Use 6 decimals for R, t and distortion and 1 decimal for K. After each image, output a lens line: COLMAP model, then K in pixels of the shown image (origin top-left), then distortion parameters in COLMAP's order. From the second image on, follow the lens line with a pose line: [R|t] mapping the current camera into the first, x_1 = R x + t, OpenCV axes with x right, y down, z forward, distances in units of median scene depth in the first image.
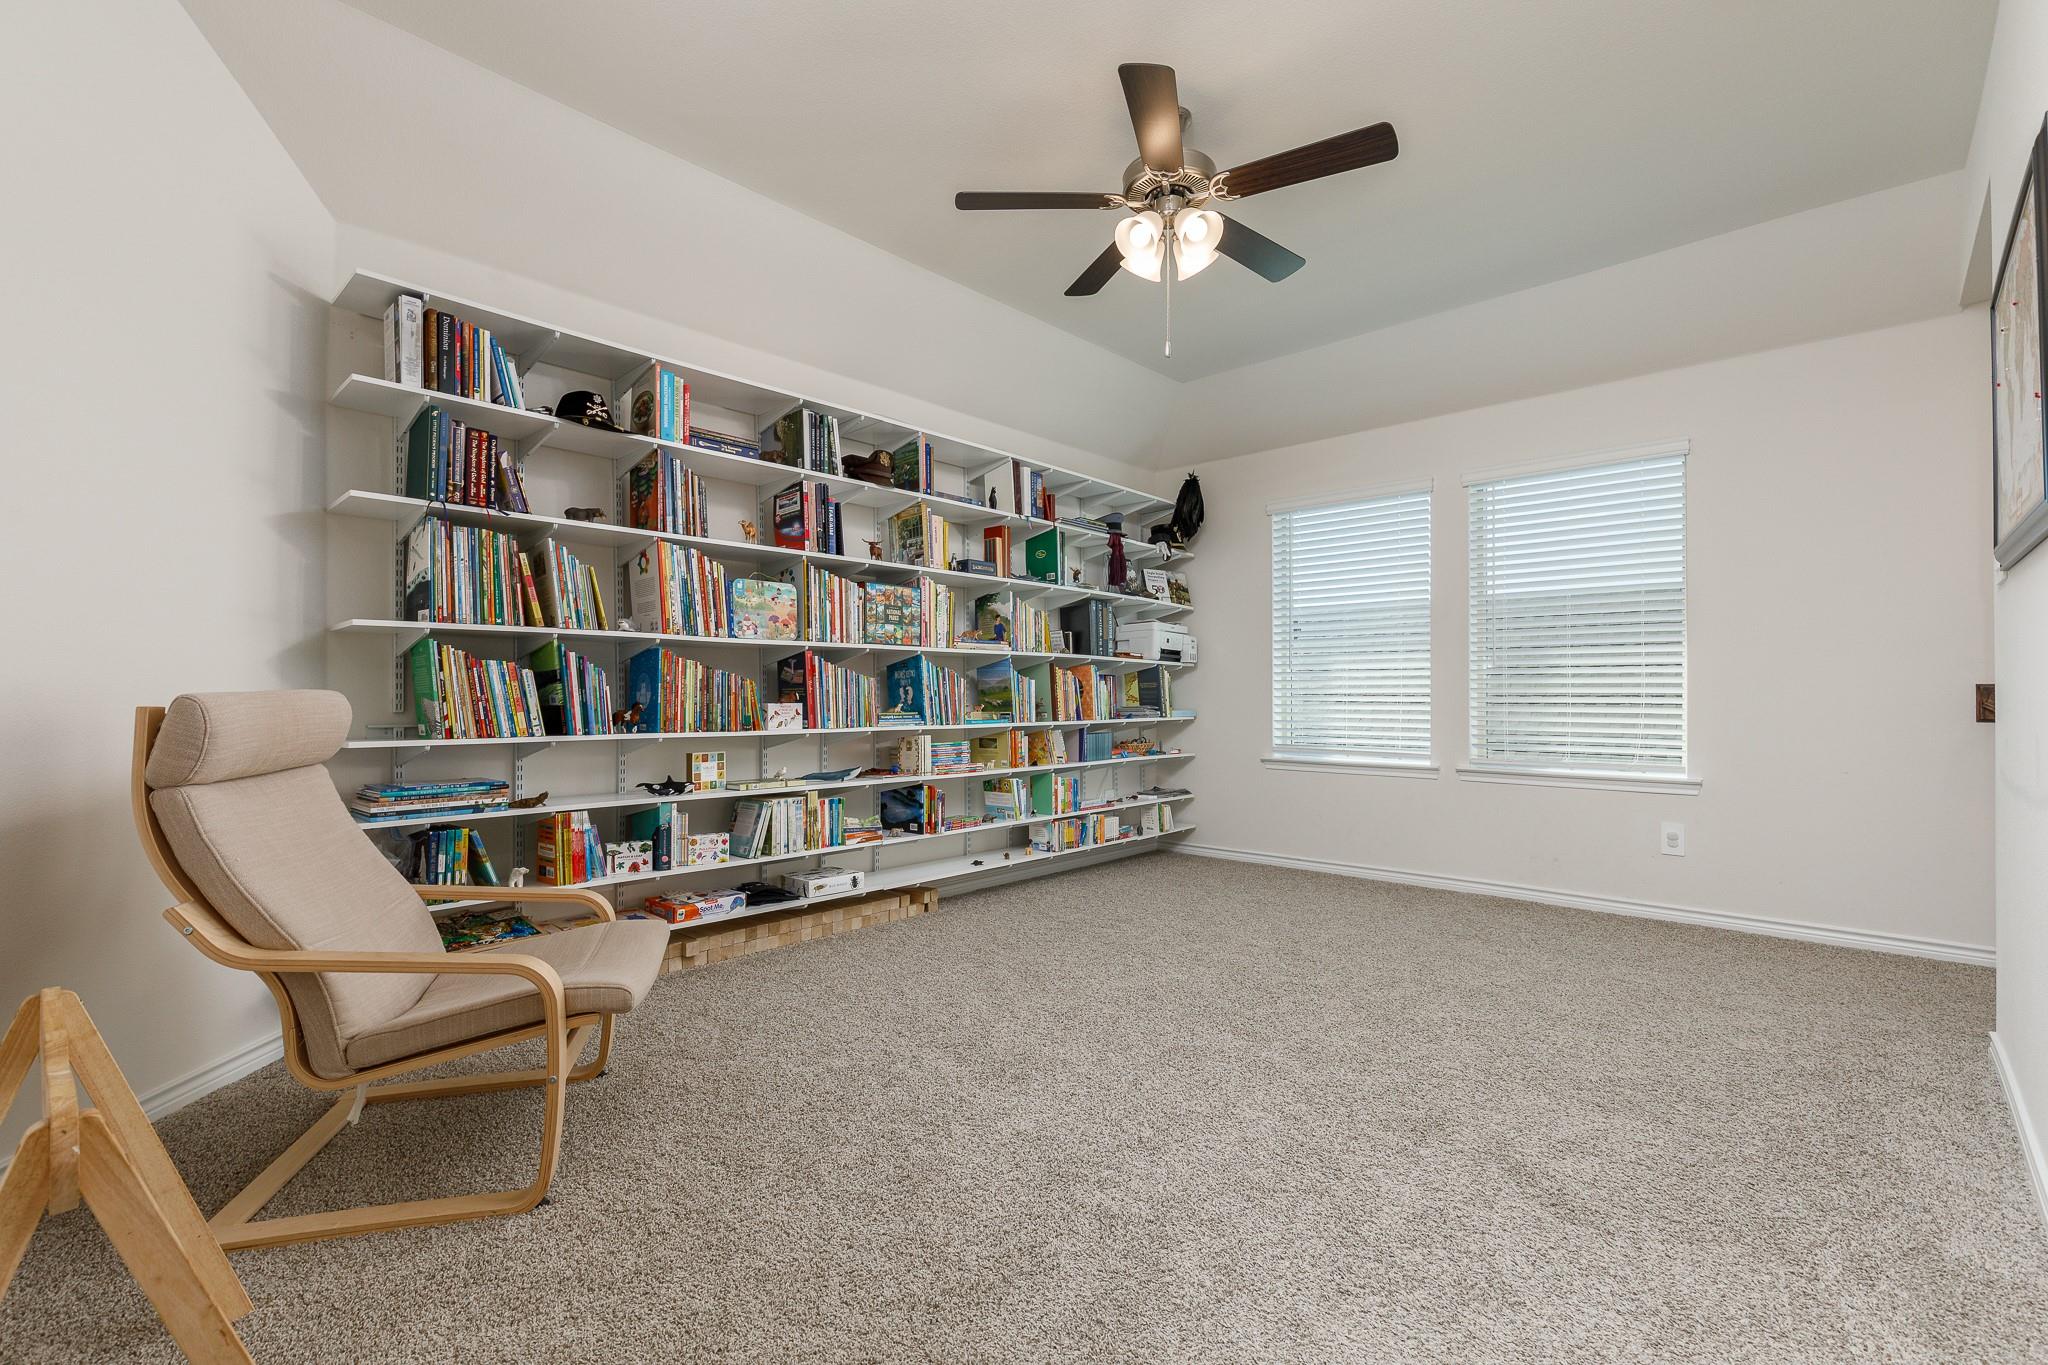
lens RADIAL K [[913.6, 0, 1024.0], [0, 913.6, 682.5], [0, 0, 1]] dist [0.001263, 0.001628]
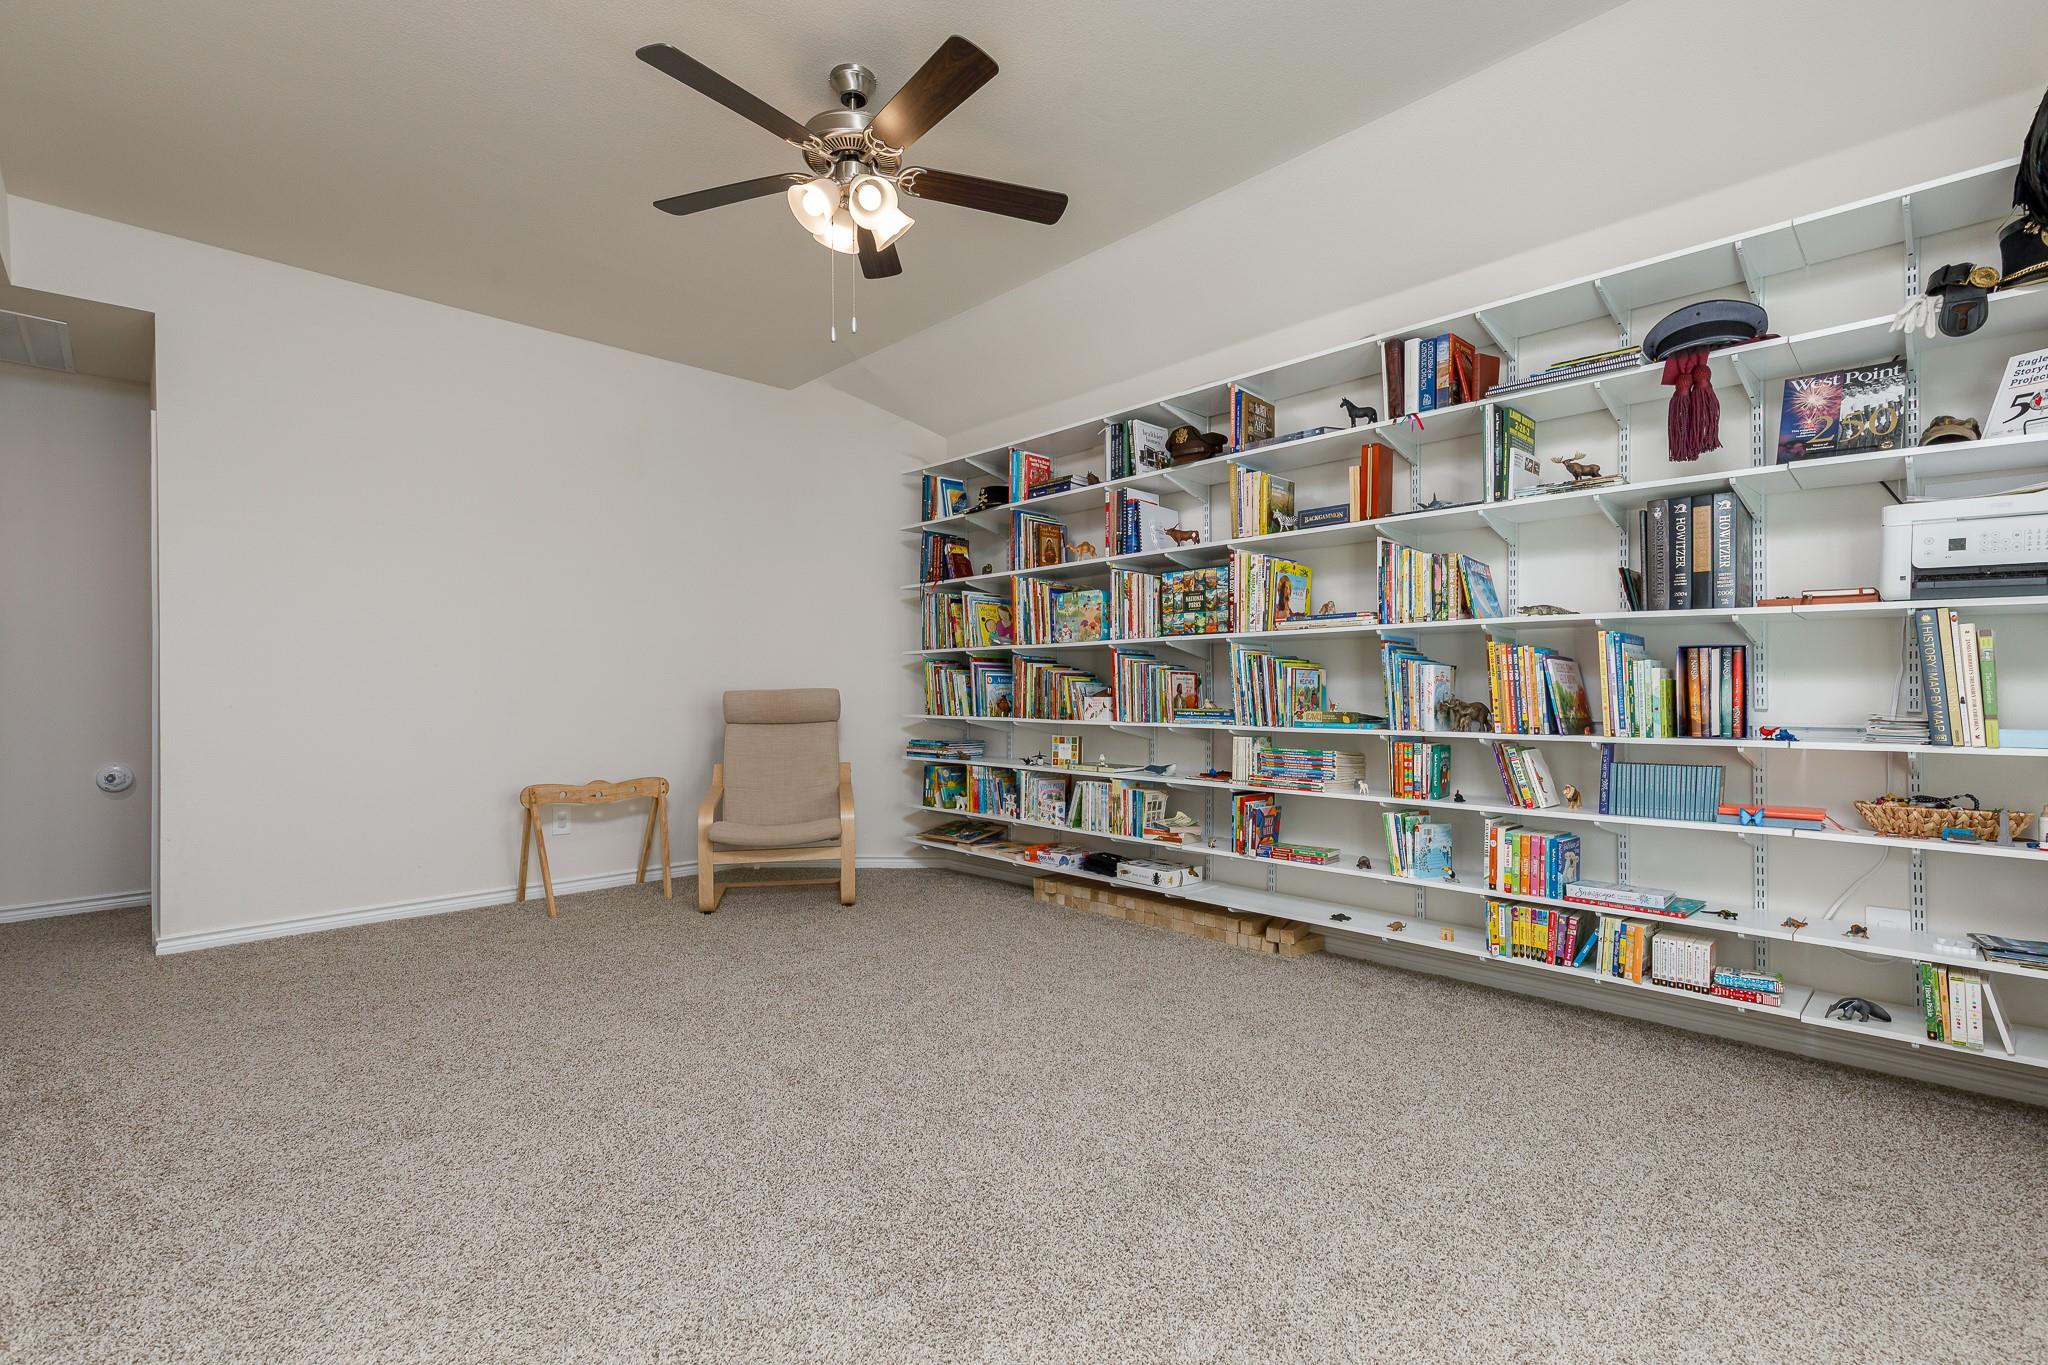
lens RADIAL K [[913.6, 0, 1024.0], [0, 913.6, 682.5], [0, 0, 1]] dist [0.001263, 0.001628]
pose [[-0.057727, -0.010243, -0.998280, 0.811471], [0.014810, 0.999829, -0.011116, 0.015169], [0.998223, -0.015427, -0.057565, 0.919007]]
